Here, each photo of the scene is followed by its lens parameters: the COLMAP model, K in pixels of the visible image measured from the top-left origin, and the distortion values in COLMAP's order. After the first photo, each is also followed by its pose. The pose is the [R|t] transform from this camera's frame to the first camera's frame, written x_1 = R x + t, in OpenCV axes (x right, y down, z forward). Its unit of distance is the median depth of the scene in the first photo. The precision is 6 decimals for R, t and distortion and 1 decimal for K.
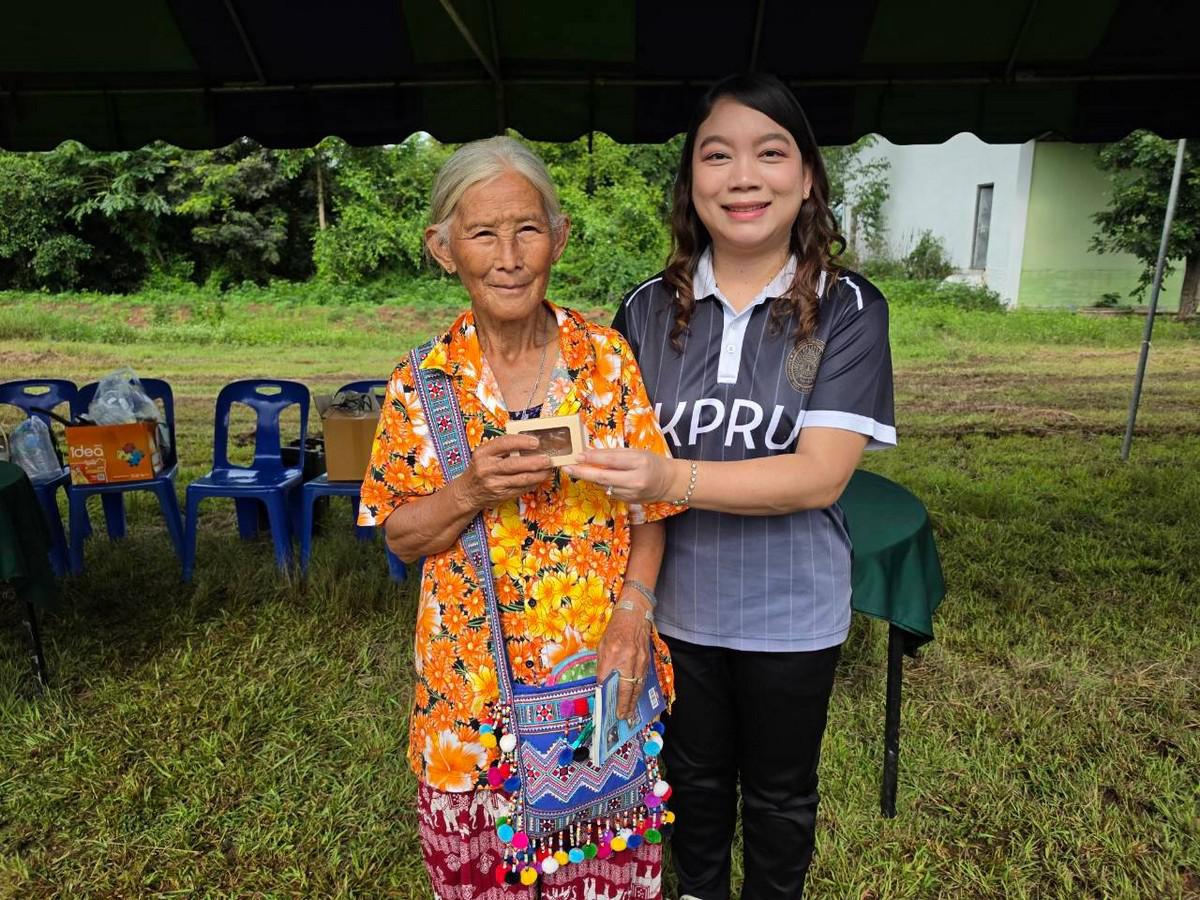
lens RADIAL K [[819.7, 0, 600.0], [0, 819.7, 450.0], [0, 0, 1]] dist [0.061719, -0.093680]
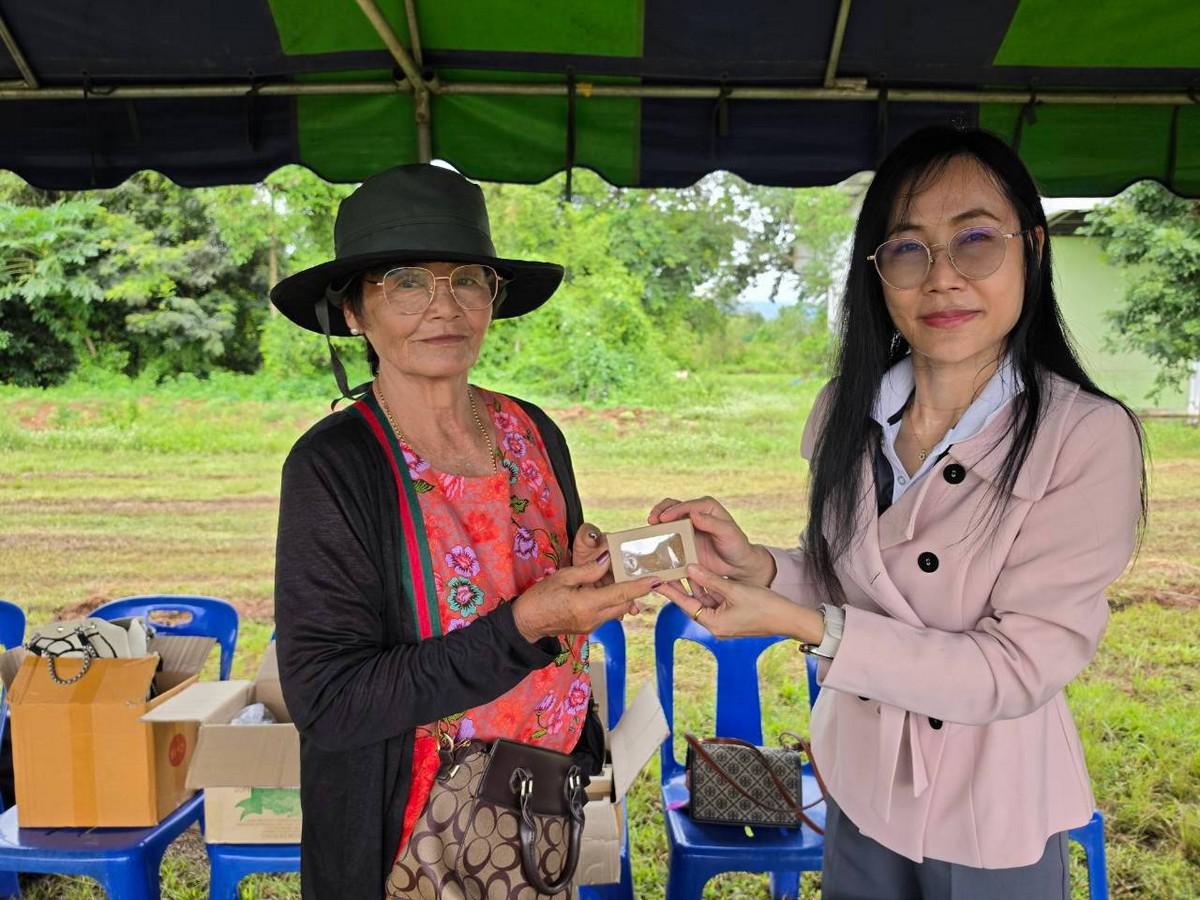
lens RADIAL K [[832.7, 0, 620.4], [0, 832.7, 464.7], [0, 0, 1]] dist [-0.014805, -0.006005]
pose [[0.998682, 0.001698, 0.051300, -0.001059], [0.002899, 0.995990, -0.089413, -0.025072], [-0.051246, 0.089444, 0.994673, 0.092527]]
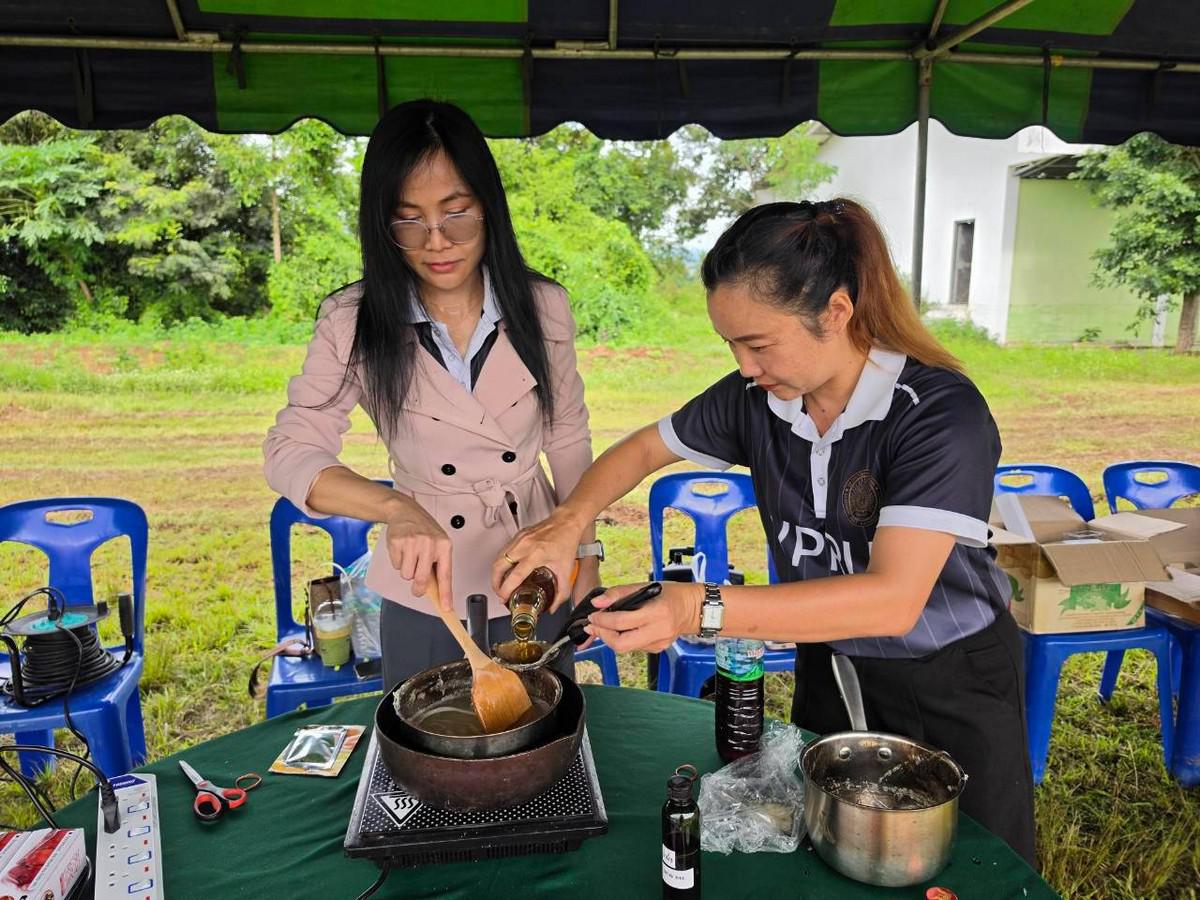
lens RADIAL K [[817.4, 0, 595.3], [0, 817.4, 443.1], [0, 0, 1]] dist [0.037584, -0.048504]
pose [[0.991247, -0.022119, 0.130157, -0.119652], [0.028372, 0.998520, -0.046389, -0.016734], [-0.128938, 0.049676, 0.990408, 0.074652]]
